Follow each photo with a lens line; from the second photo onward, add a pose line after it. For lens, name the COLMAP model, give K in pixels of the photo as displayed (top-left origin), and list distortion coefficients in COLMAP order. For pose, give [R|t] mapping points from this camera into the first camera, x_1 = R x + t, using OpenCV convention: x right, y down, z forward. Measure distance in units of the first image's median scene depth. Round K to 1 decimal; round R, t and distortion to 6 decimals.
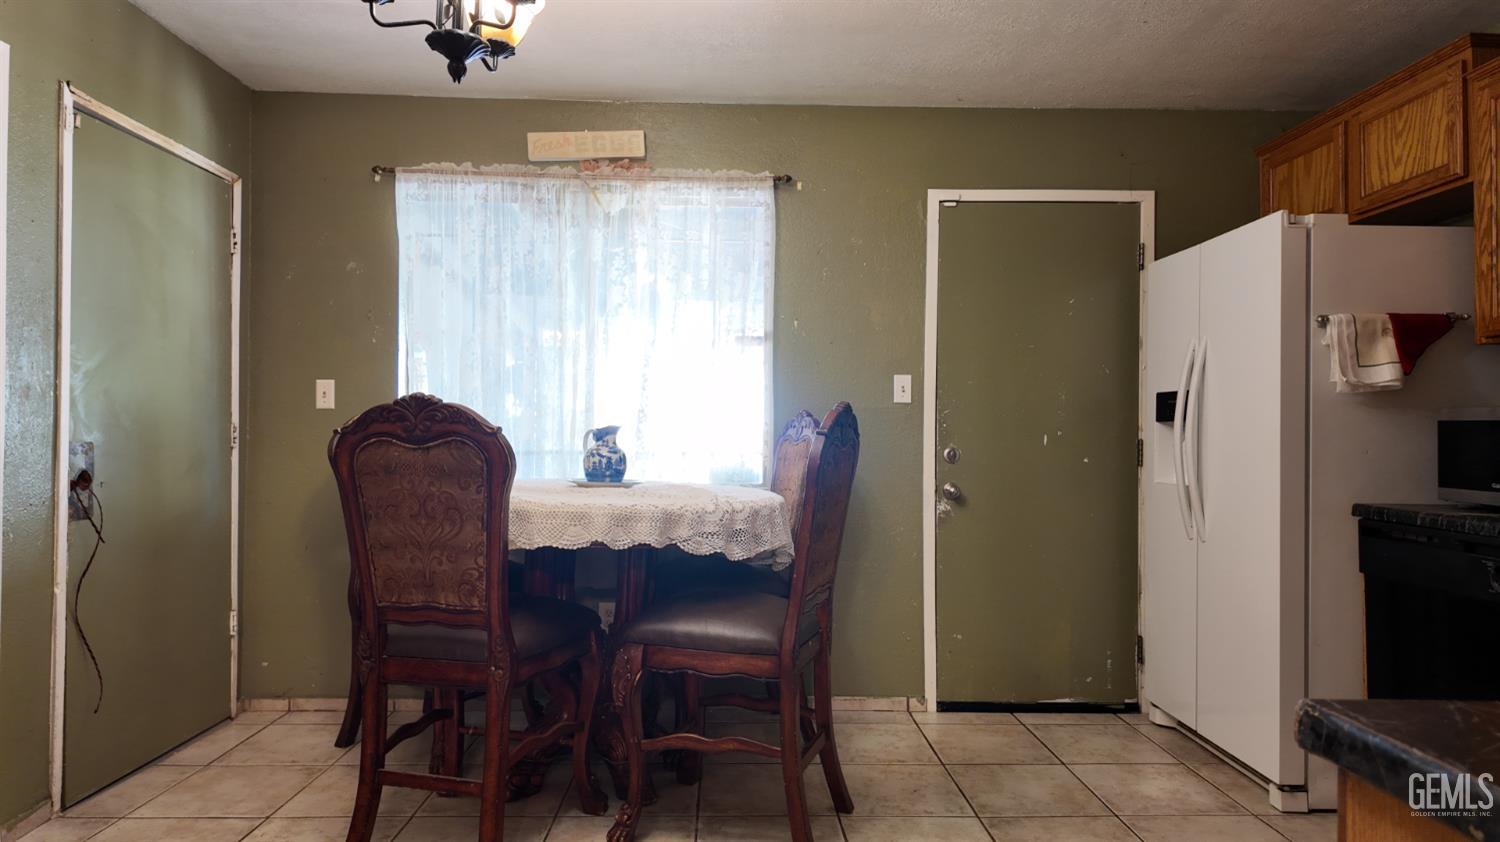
lens RADIAL K [[892.0, 0, 750.0], [0, 892.0, 421.0], [0, 0, 1]] dist [0.061569, -0.041158]
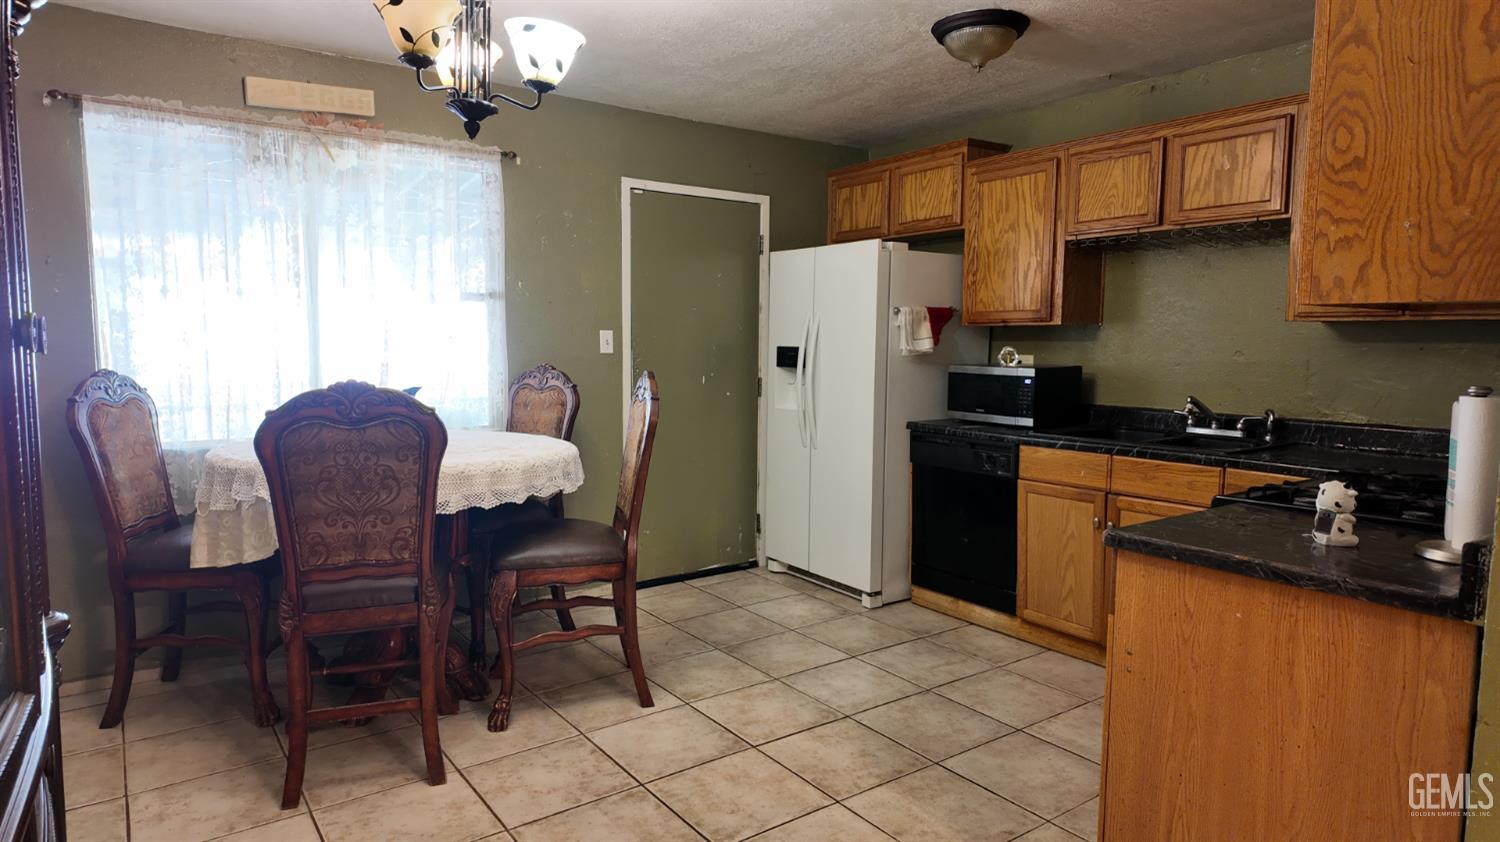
lens RADIAL K [[880.3, 0, 750.0], [0, 880.3, 421.0], [0, 0, 1]] dist [0.131493, -0.140863]
pose [[0.828020, -0.056473, 0.557847, -0.403252], [-0.008856, 0.993473, 0.113719, -0.077562], [-0.560628, -0.099102, 0.822116, -0.144353]]
